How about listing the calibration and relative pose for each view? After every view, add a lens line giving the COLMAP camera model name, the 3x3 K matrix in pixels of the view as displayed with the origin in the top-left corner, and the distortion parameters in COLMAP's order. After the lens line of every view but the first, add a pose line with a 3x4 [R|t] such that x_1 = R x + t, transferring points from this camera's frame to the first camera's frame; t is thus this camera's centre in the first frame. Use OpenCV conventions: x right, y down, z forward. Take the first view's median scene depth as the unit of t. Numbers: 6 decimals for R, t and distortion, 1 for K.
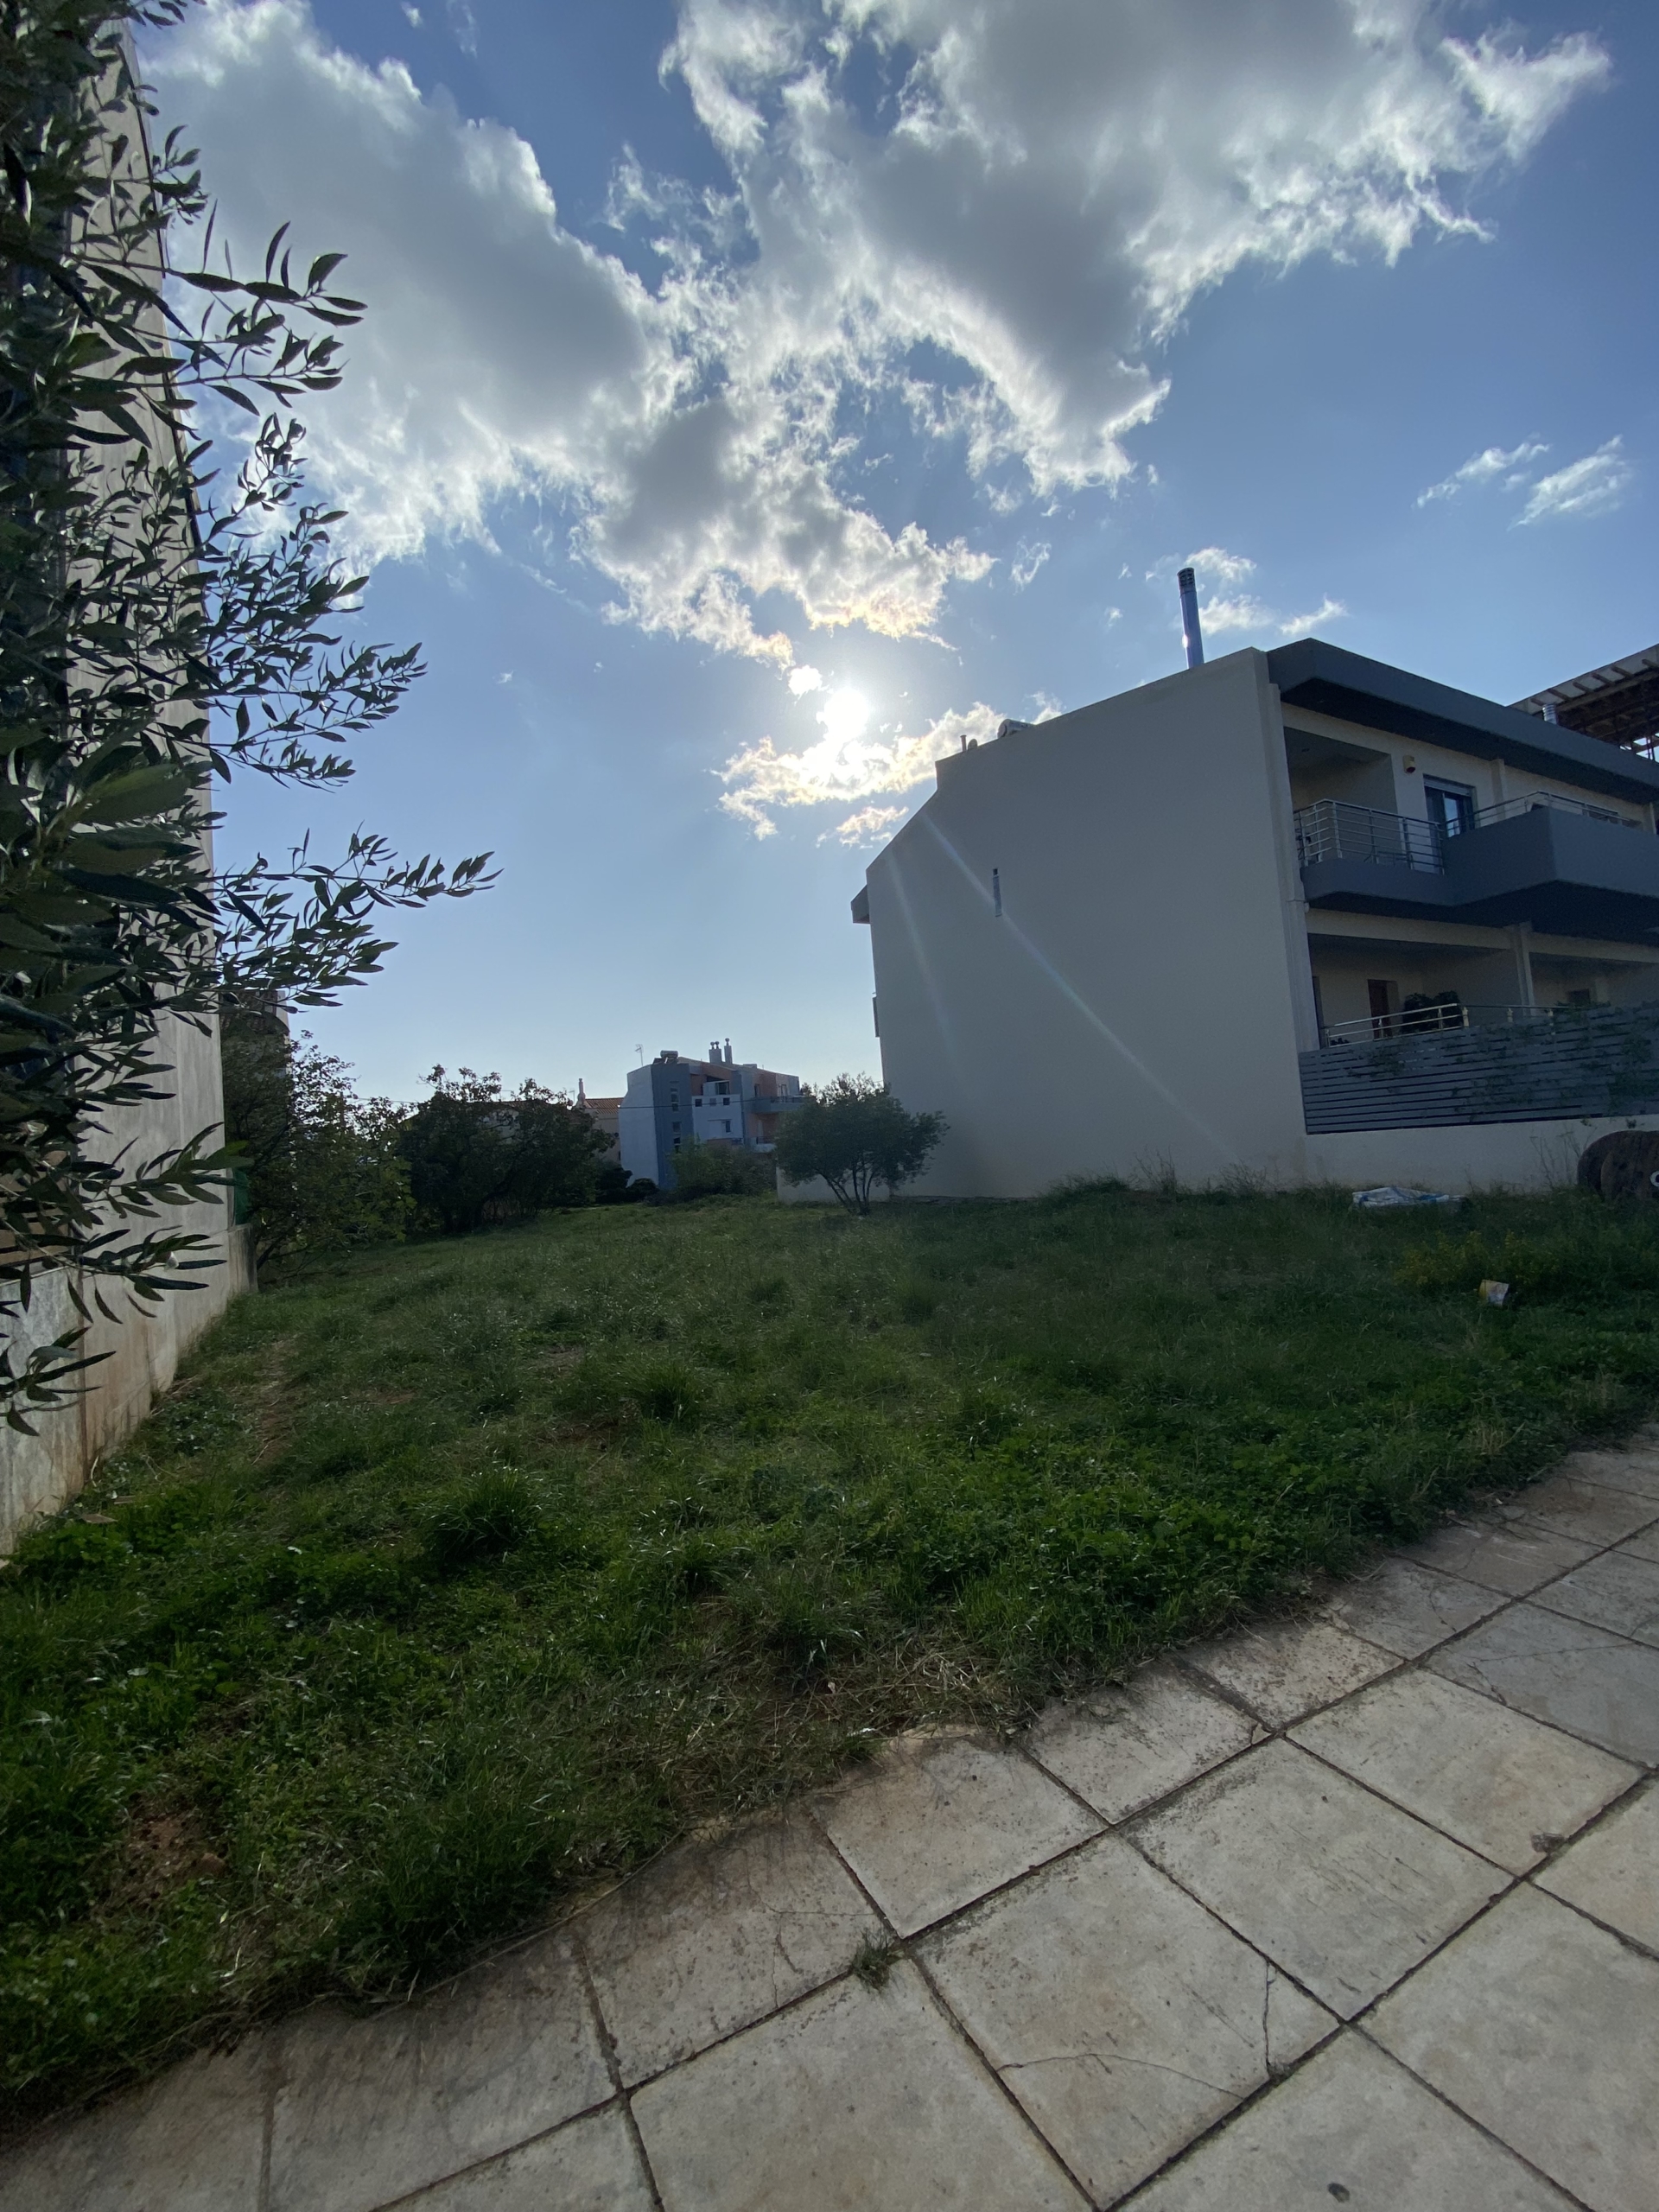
lens RADIAL K [[883.8, 0, 824.9], [0, 883.8, 1106.1], [0, 0, 1]] dist [0.020787, -0.019258]
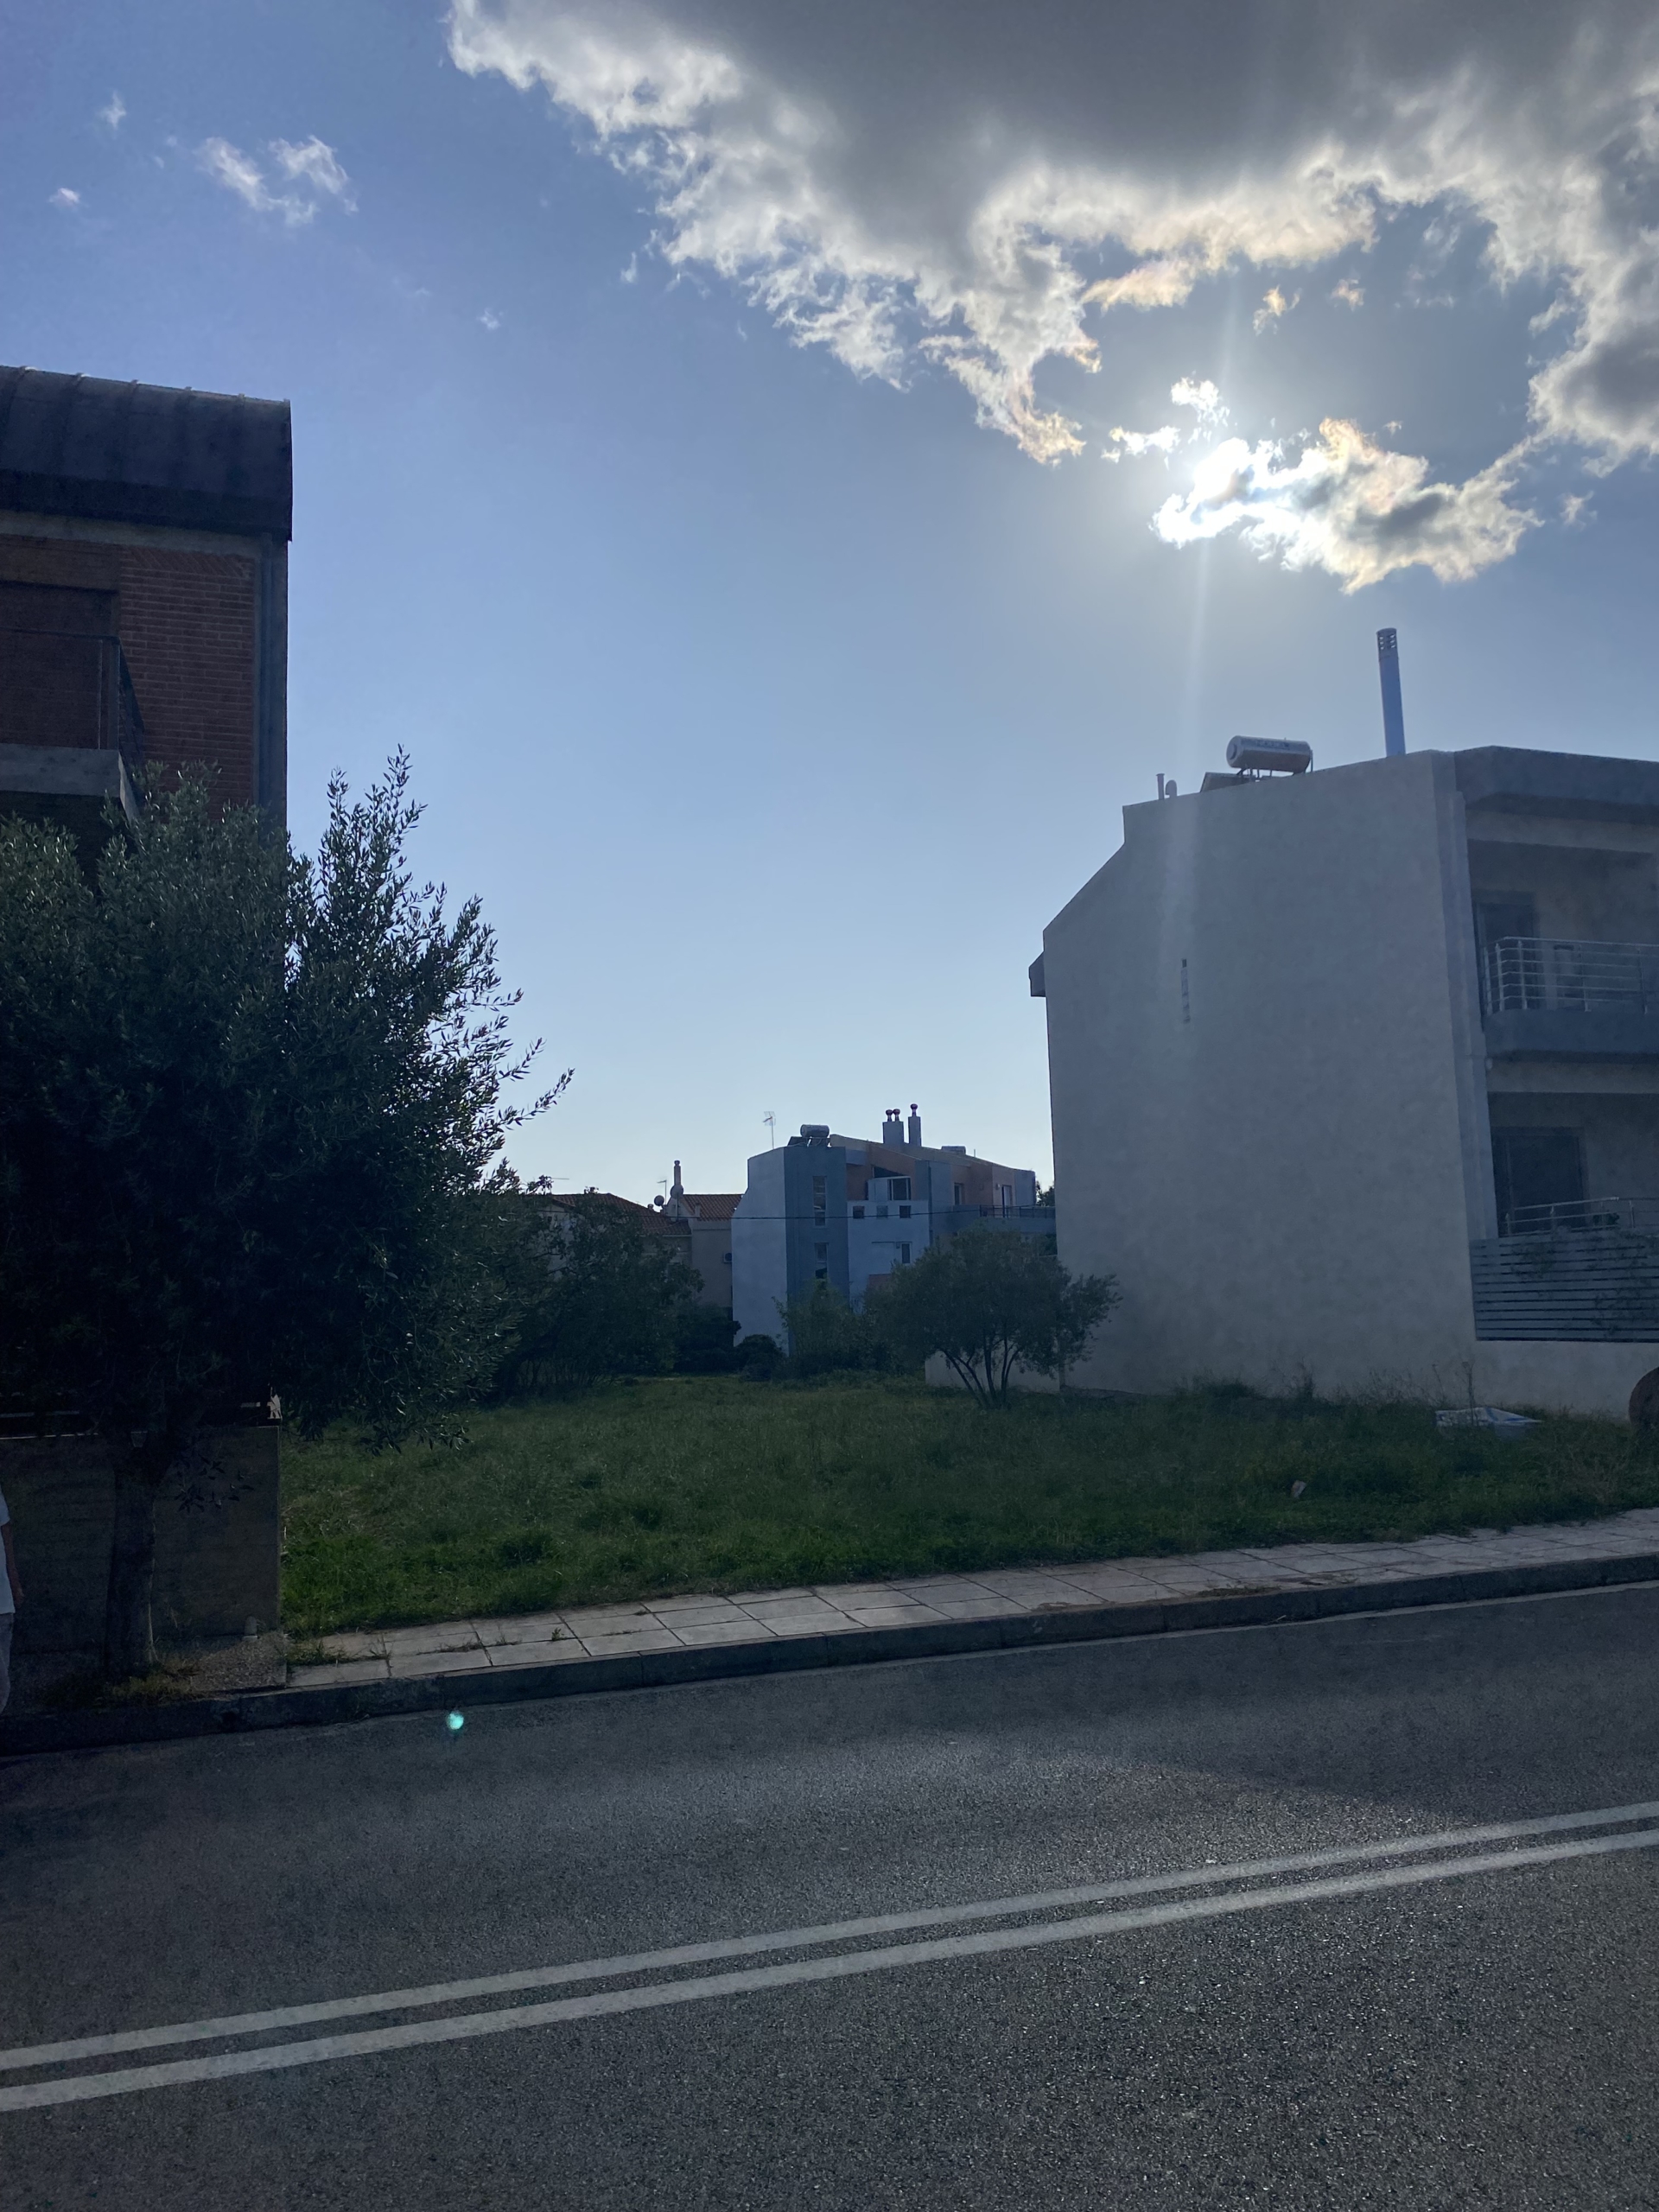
lens RADIAL K [[1665.5, 0, 842.5], [0, 1665.5, 1135.7], [0, 0, 1]] dist [0.037983, -0.006729]
pose [[0.983763, 0.028200, -0.177241, 0.154704], [-0.034817, 0.998804, -0.034331, -0.055104], [0.176061, 0.039944, 0.983568, -0.425297]]
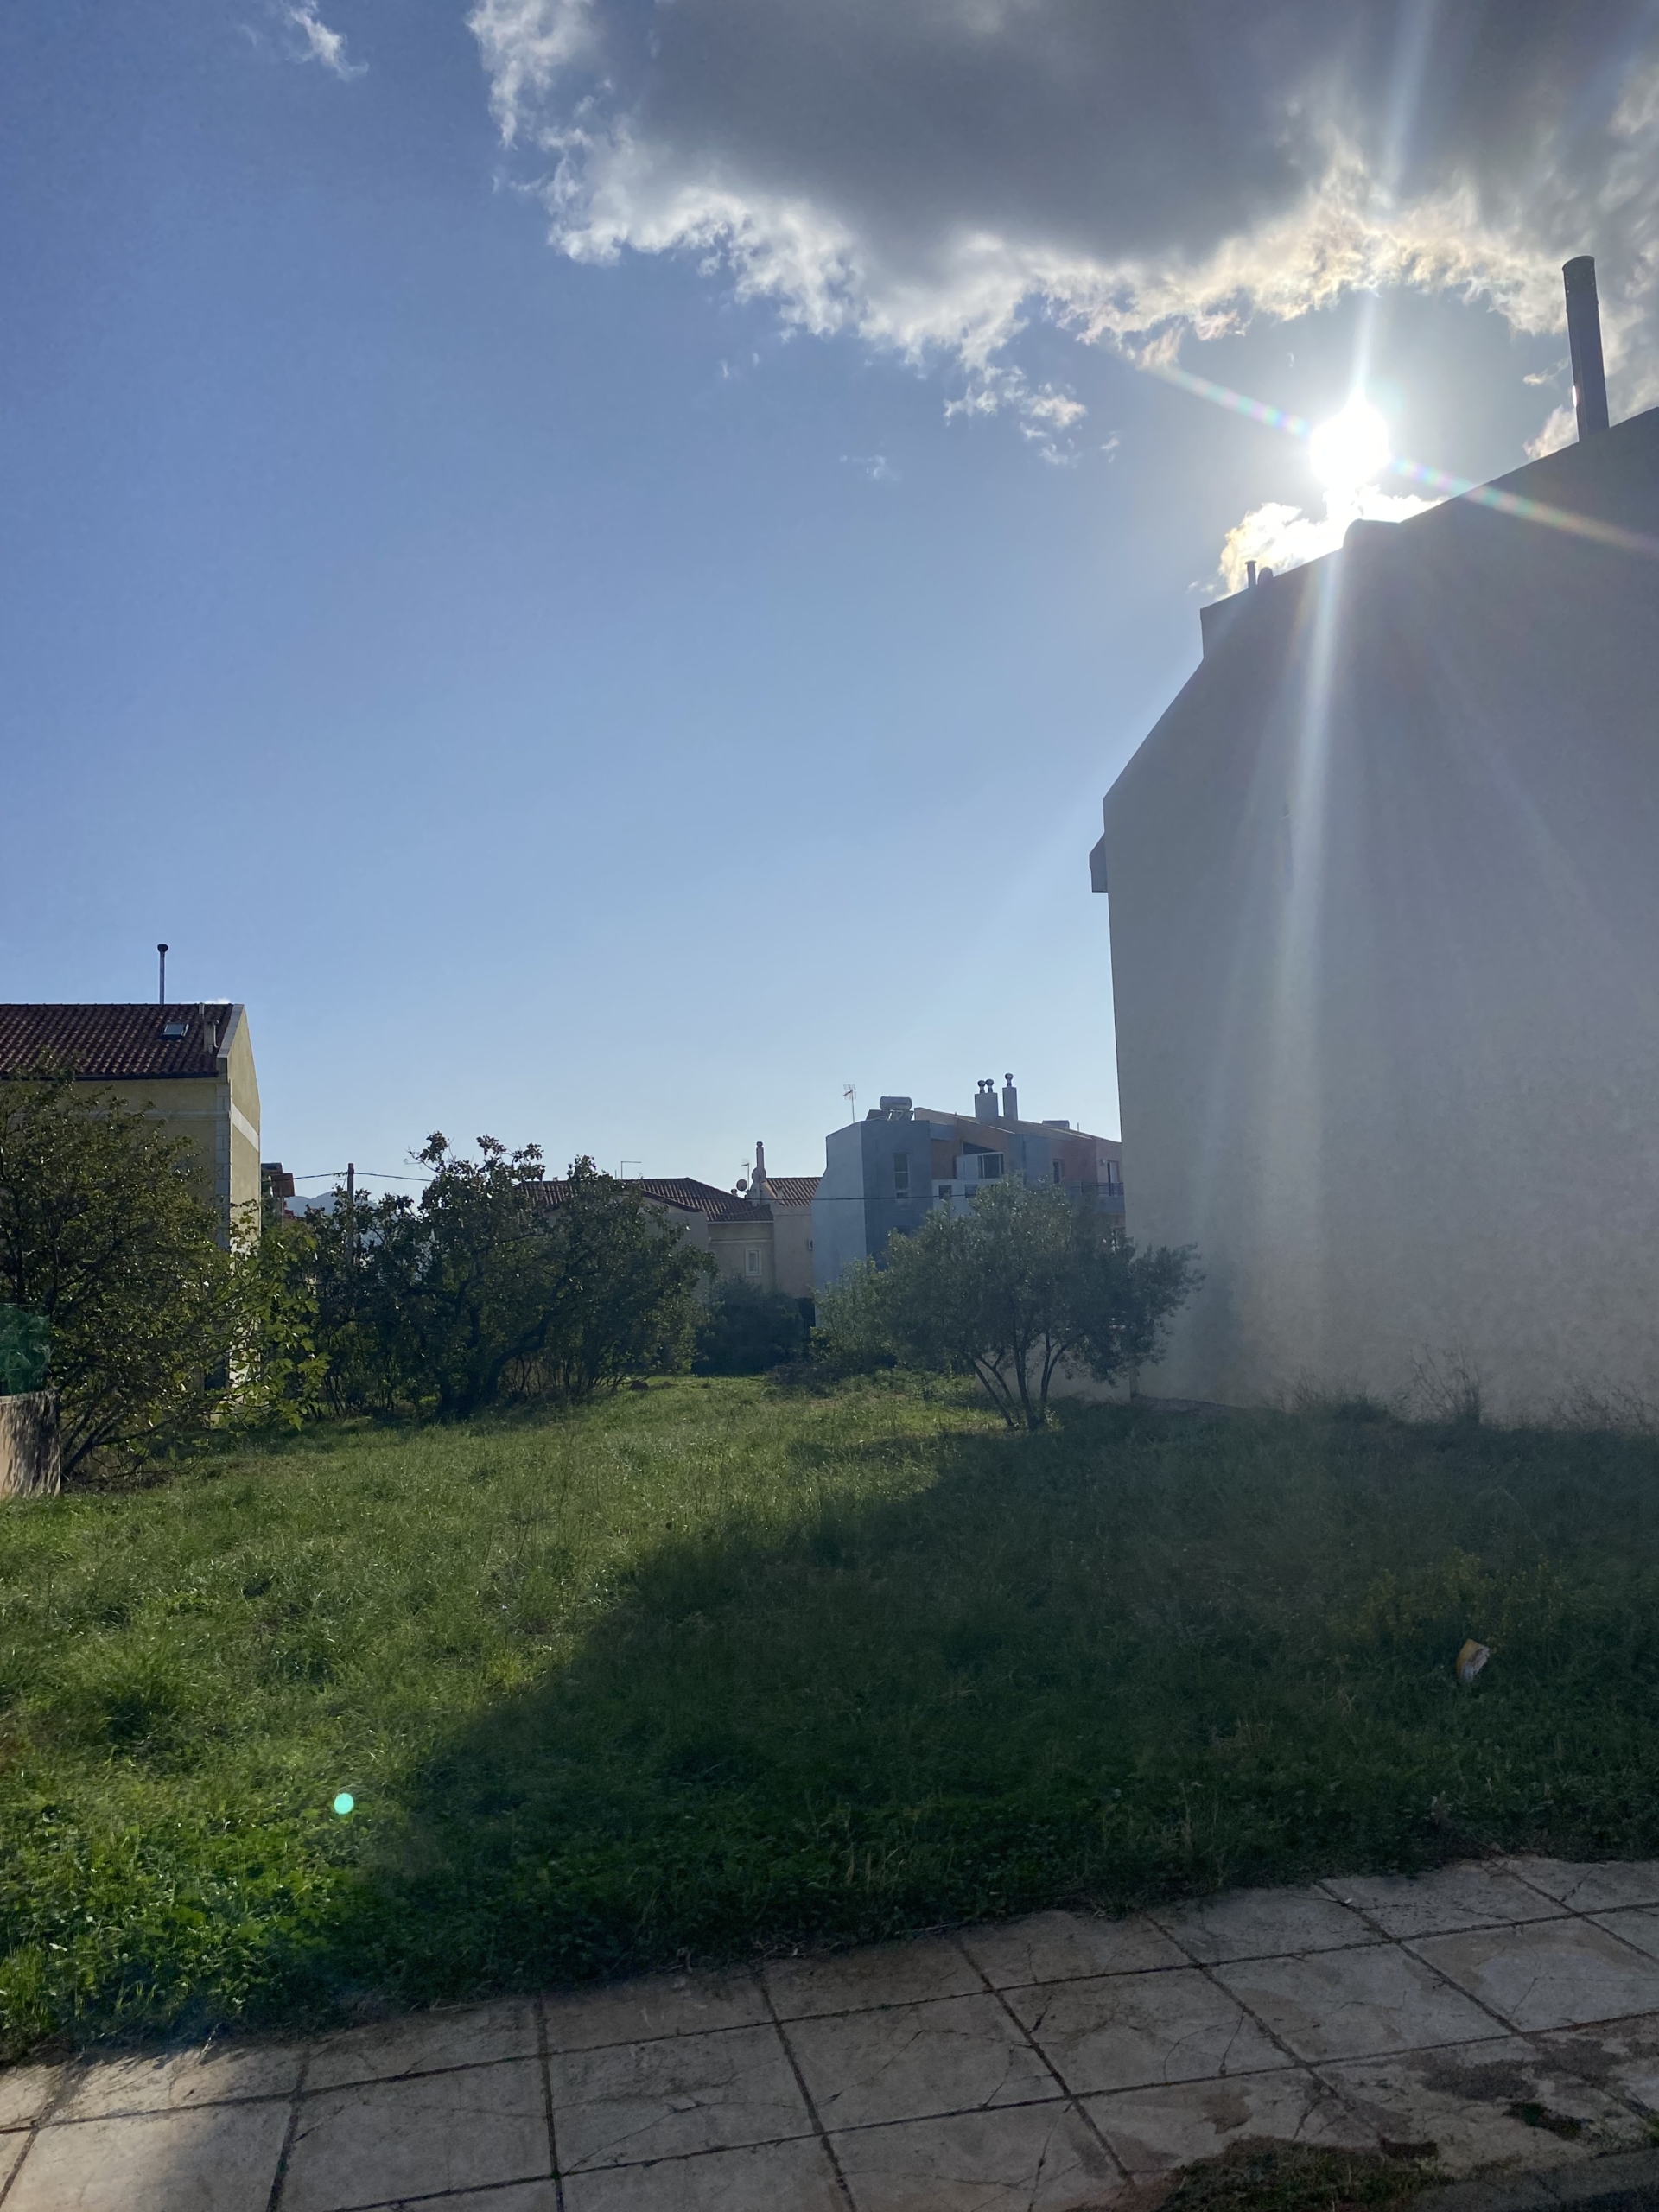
lens RADIAL K [[1665.5, 0, 842.5], [0, 1665.5, 1135.7], [0, 0, 1]] dist [0.037983, -0.006729]
pose [[0.967351, 0.014982, -0.252998, 0.184142], [-0.022752, 0.999354, -0.027813, -0.028380], [0.252418, 0.032662, 0.967067, -0.051844]]
